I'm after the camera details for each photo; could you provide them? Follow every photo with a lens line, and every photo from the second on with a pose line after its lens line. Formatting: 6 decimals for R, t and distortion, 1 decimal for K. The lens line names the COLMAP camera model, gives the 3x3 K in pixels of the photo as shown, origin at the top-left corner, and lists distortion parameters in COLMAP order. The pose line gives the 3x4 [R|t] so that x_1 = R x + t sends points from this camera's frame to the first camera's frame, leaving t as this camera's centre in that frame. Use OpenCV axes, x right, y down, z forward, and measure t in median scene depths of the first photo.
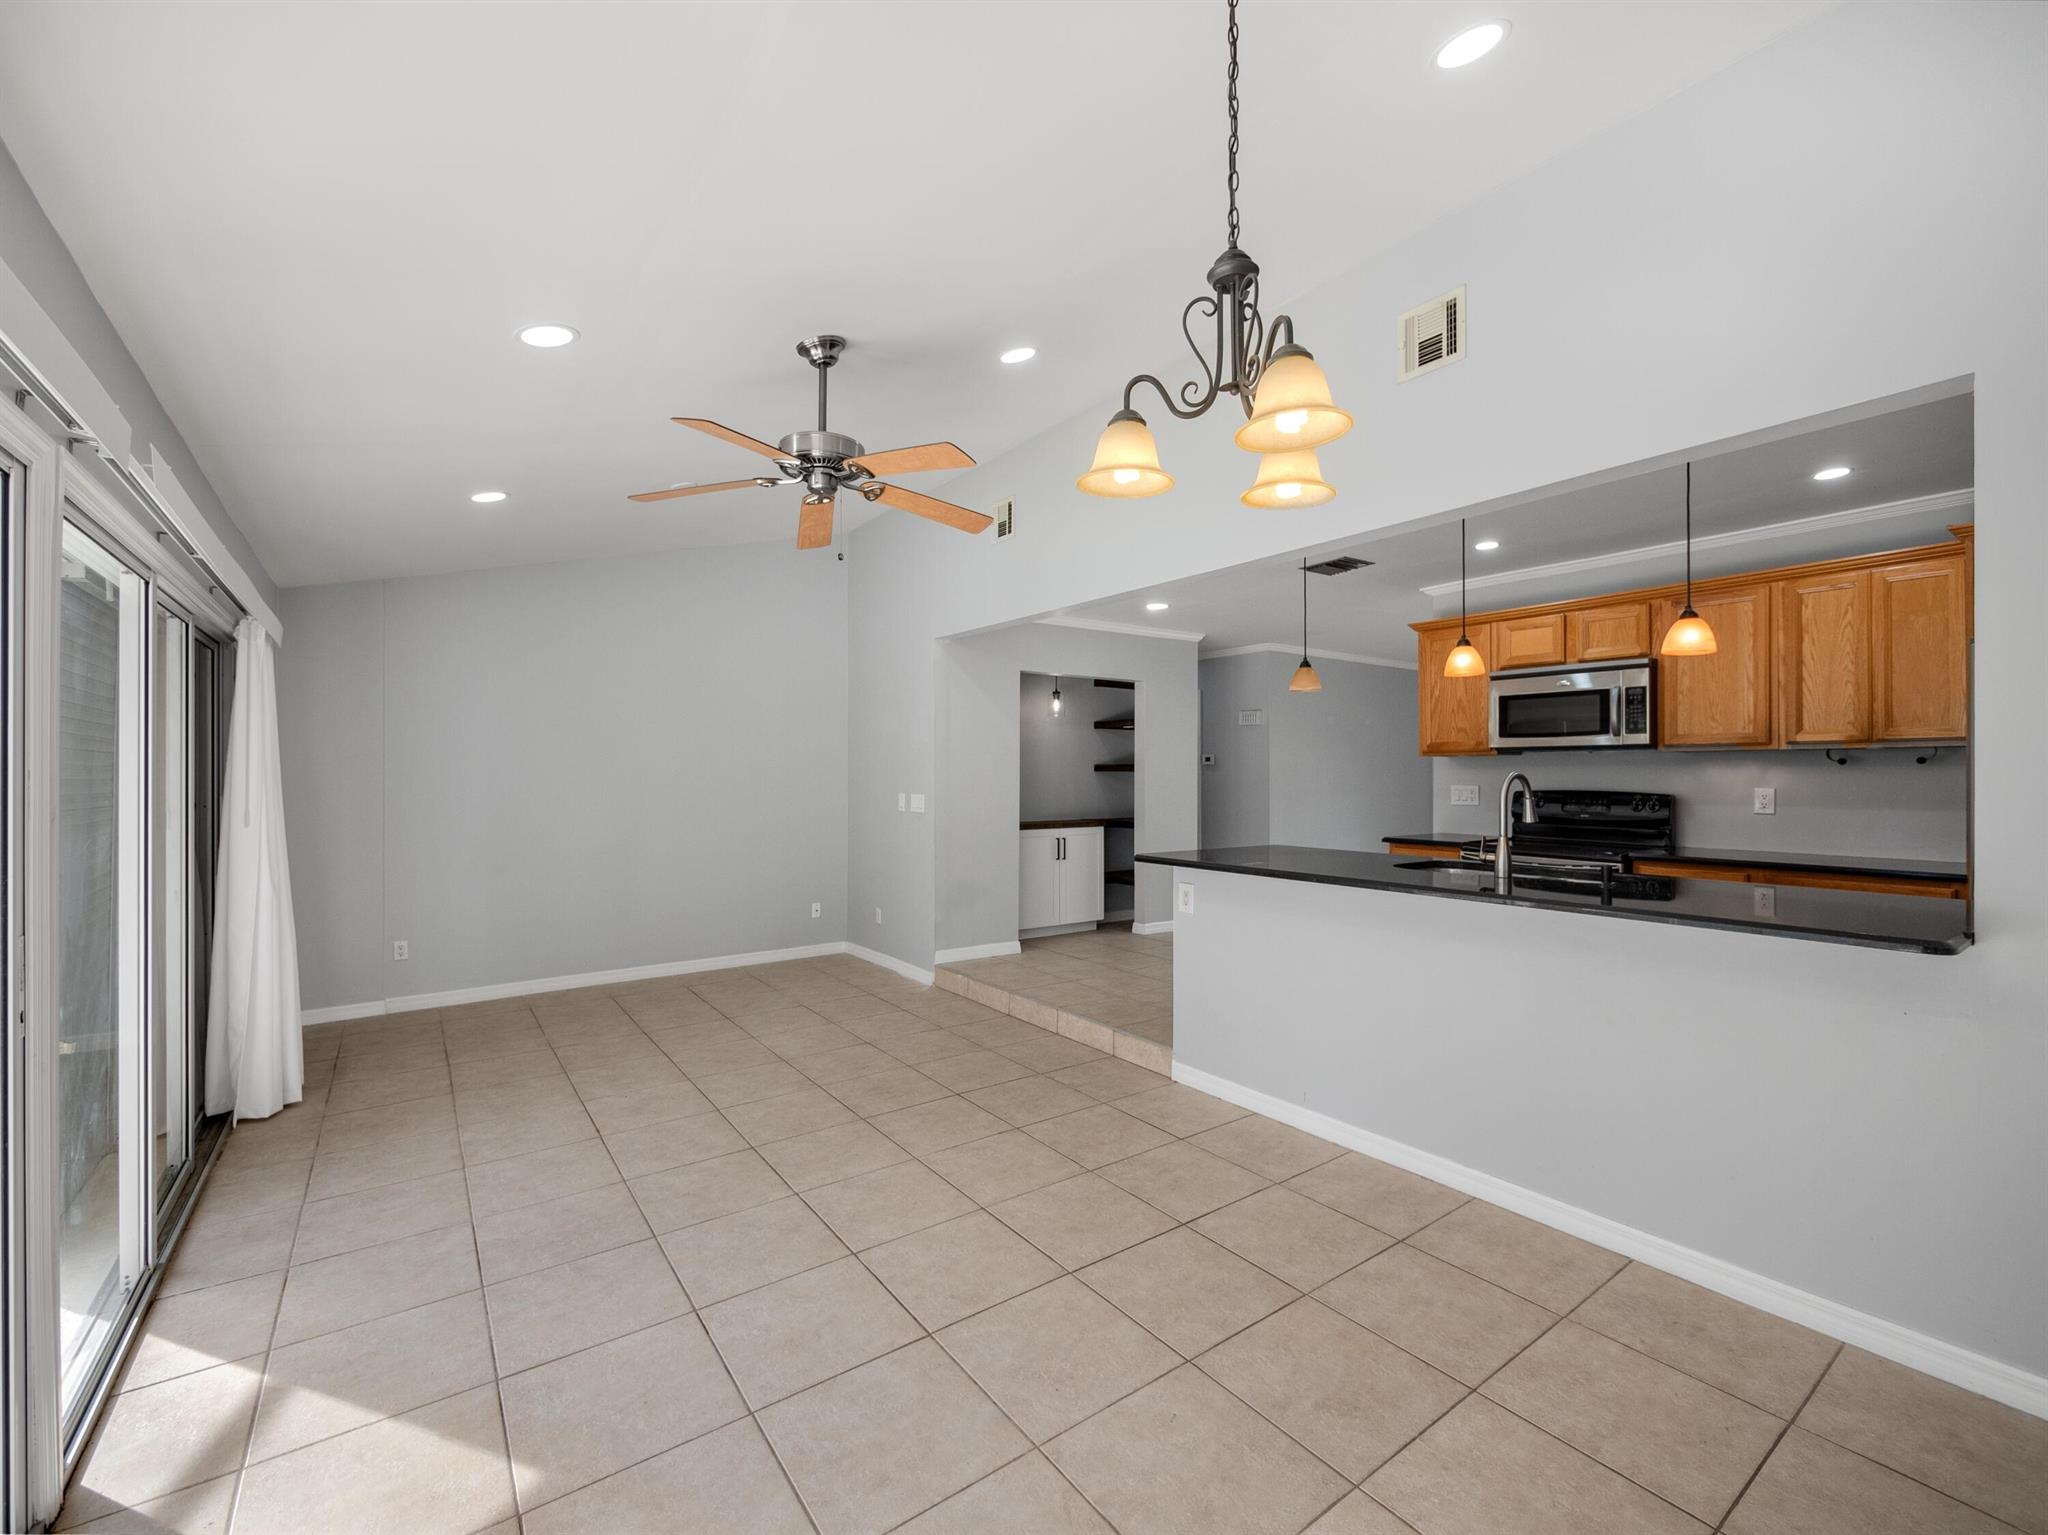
lens RADIAL K [[878.8, 0, 1023.3], [0, 878.8, 756.2], [0, 0, 1]] dist [-0.006382, 0.001908]
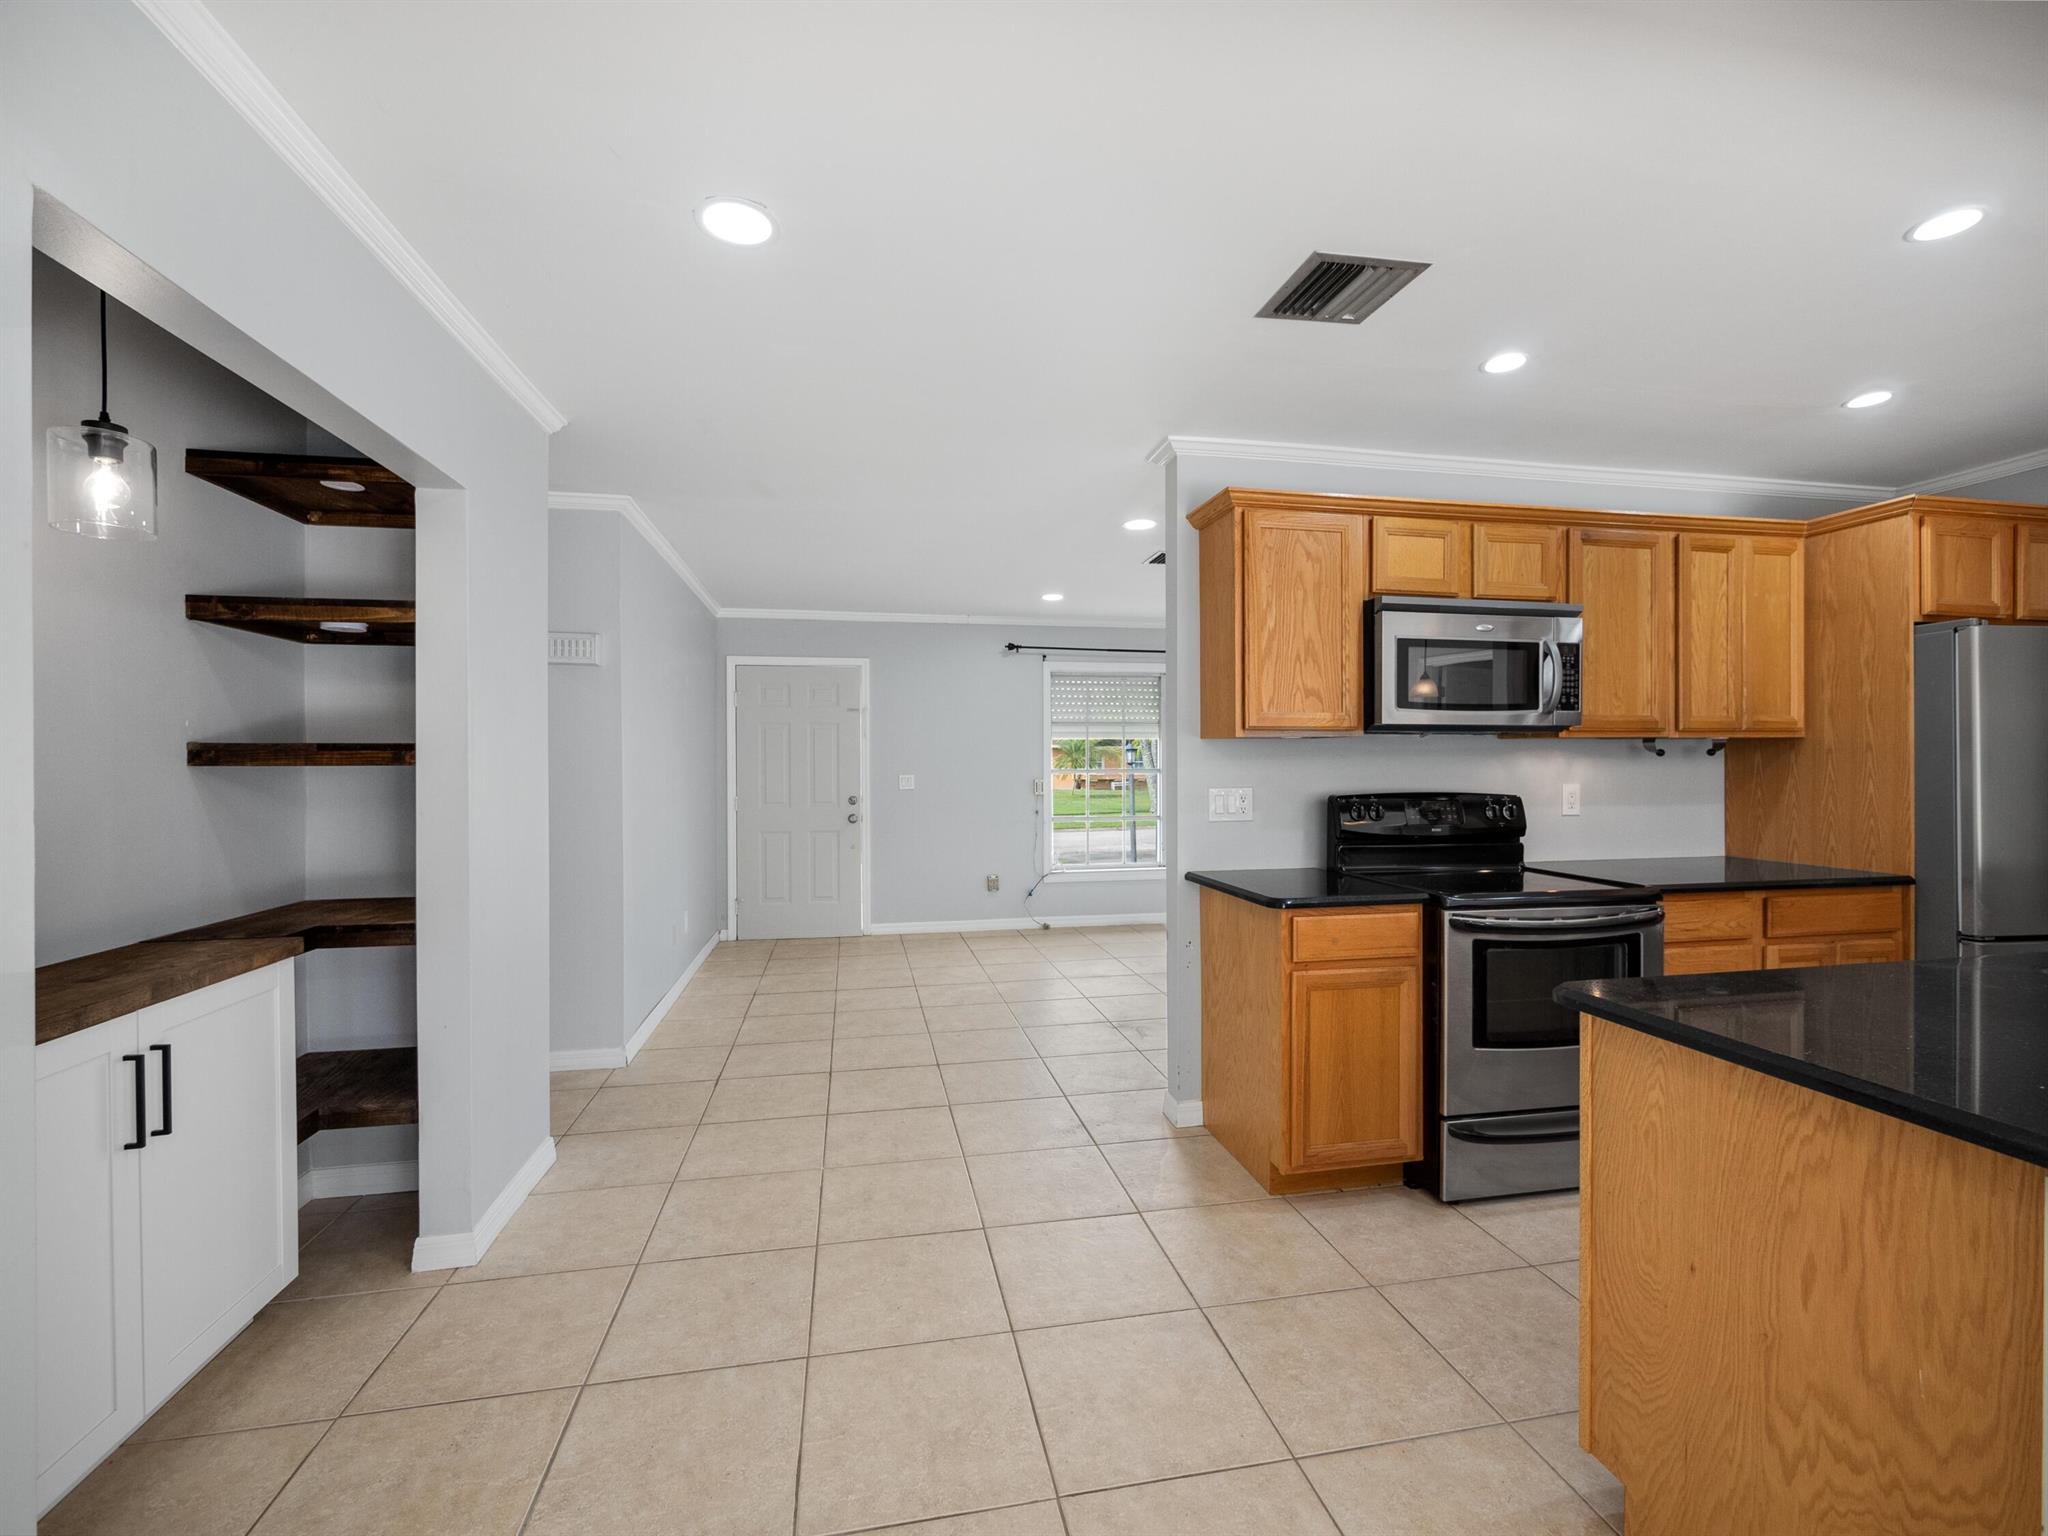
lens RADIAL K [[878.8, 0, 1015.2], [0, 878.8, 763.7], [0, 0, 1]] dist [-0.006382, 0.001908]
pose [[0.429799, -0.007357, 0.902895, -0.115128], [-0.016929, 0.999725, 0.016205, 0.012782], [-0.902766, -0.022250, 0.429556, 1.138486]]
